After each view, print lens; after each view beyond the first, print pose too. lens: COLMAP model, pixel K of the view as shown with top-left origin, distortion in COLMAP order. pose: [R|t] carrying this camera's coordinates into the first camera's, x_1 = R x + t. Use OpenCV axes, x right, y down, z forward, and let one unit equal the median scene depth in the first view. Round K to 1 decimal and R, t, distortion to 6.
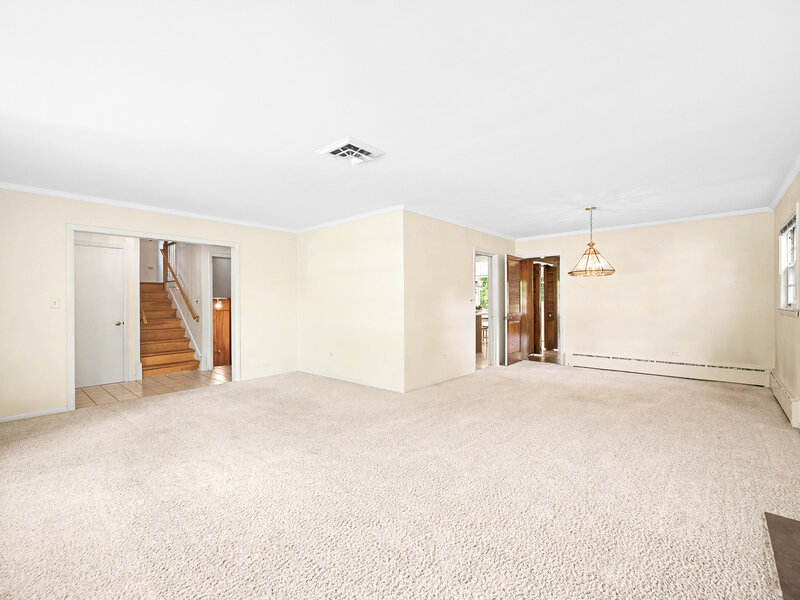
lens RADIAL K [[374.2, 0, 400.1], [0, 374.2, 299.4], [0, 0, 1]] dist [0.017218, -0.004534]
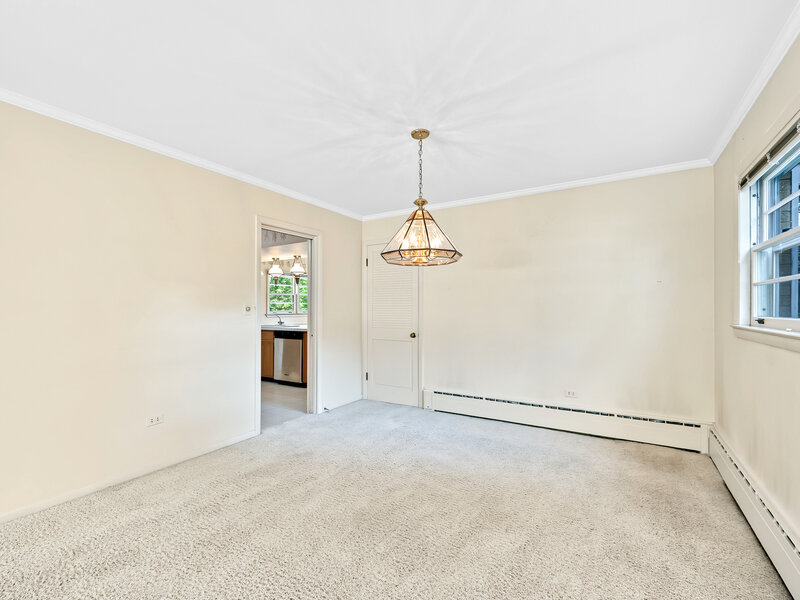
lens RADIAL K [[374.2, 0, 398.2], [0, 374.2, 303.9], [0, 0, 1]] dist [0.017218, -0.004534]
pose [[0.986479, 0.006582, 0.163754, 0.394193], [-0.004926, 0.999933, -0.010522, -0.000738], [-0.163812, 0.009573, 0.986445, 0.494718]]
